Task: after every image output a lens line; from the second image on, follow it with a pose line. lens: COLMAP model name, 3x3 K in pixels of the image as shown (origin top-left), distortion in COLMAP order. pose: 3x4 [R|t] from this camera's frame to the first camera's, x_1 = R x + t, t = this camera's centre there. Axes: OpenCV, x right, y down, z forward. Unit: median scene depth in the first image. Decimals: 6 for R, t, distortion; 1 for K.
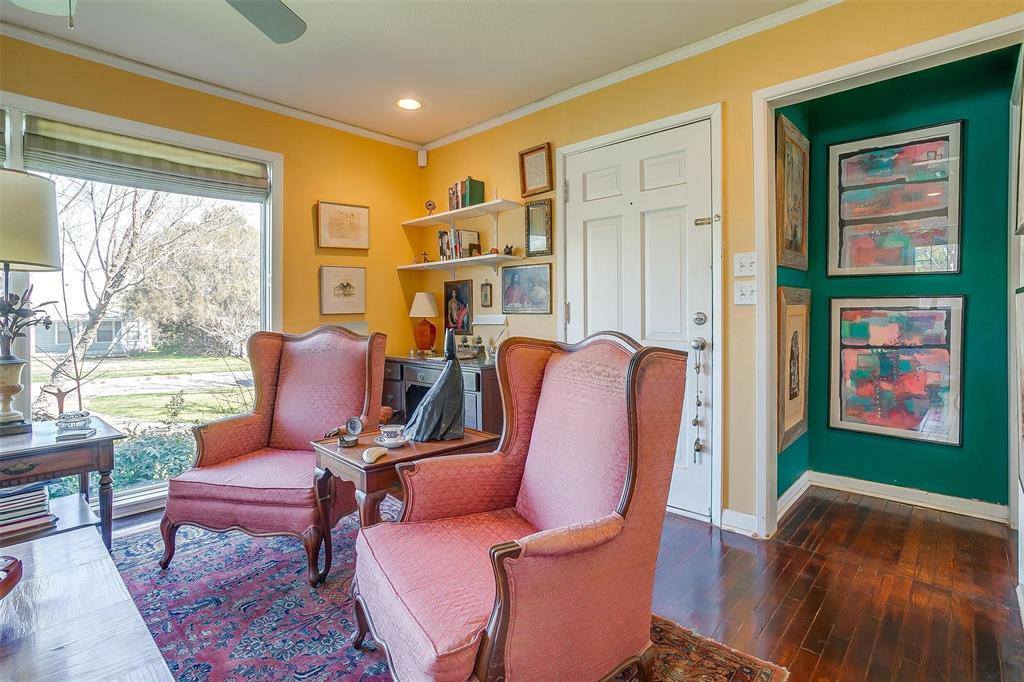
lens RADIAL K [[510.3, 0, 521.9], [0, 510.3, 312.5], [0, 0, 1]] dist [-0.059774, 0.029352]
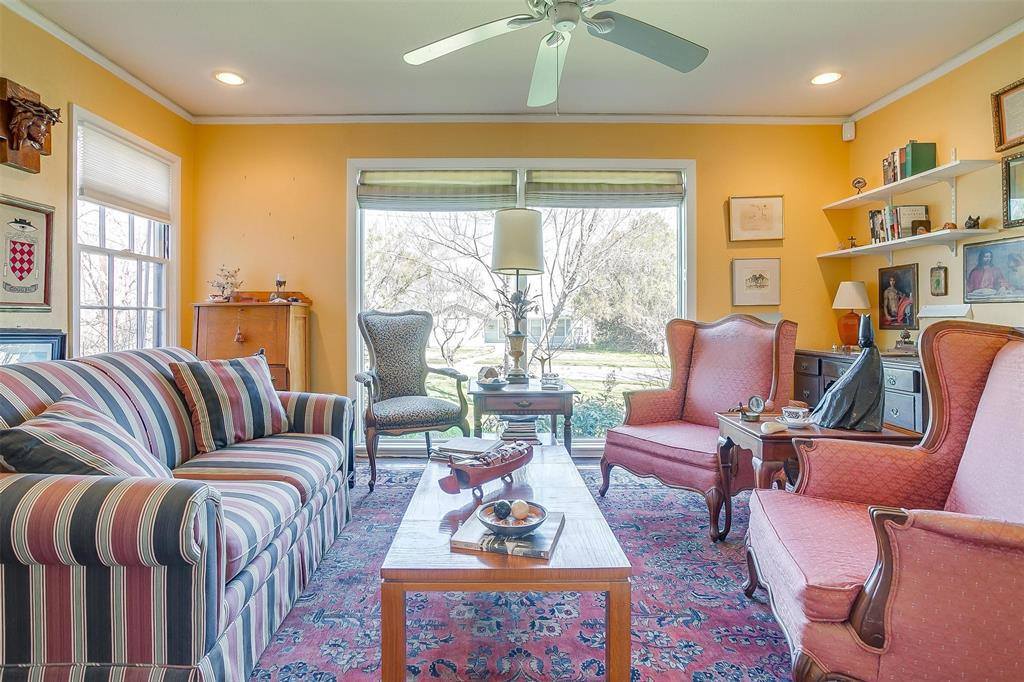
lens RADIAL K [[510.3, 0, 484.4], [0, 510.3, 315.8], [0, 0, 1]] dist [-0.059774, 0.029352]
pose [[0.660888, 0.010257, -0.750414, 0.061165], [-0.002912, 0.999934, 0.011102, 0.020348], [0.750479, -0.005152, 0.660875, -0.098671]]
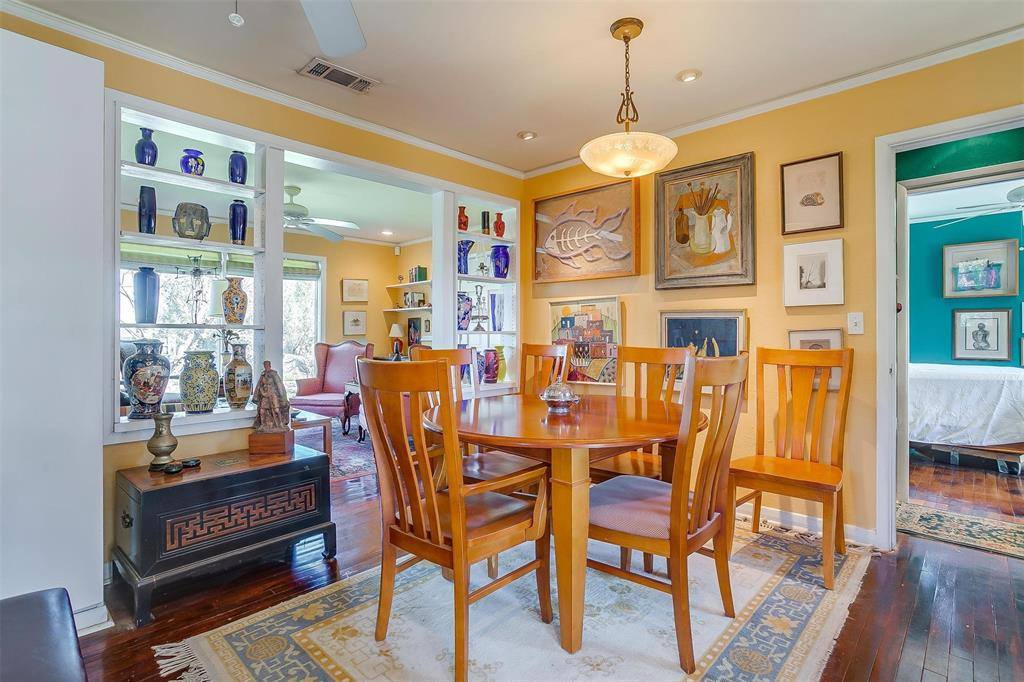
lens RADIAL K [[510.3, 0, 520.0], [0, 510.3, 324.5], [0, 0, 1]] dist [-0.059774, 0.029352]
pose [[0.999868, 0.011775, -0.011187, 0.424279], [-0.011900, 0.999867, -0.011154, -0.030674], [0.011055, 0.011286, 0.999875, -1.307720]]
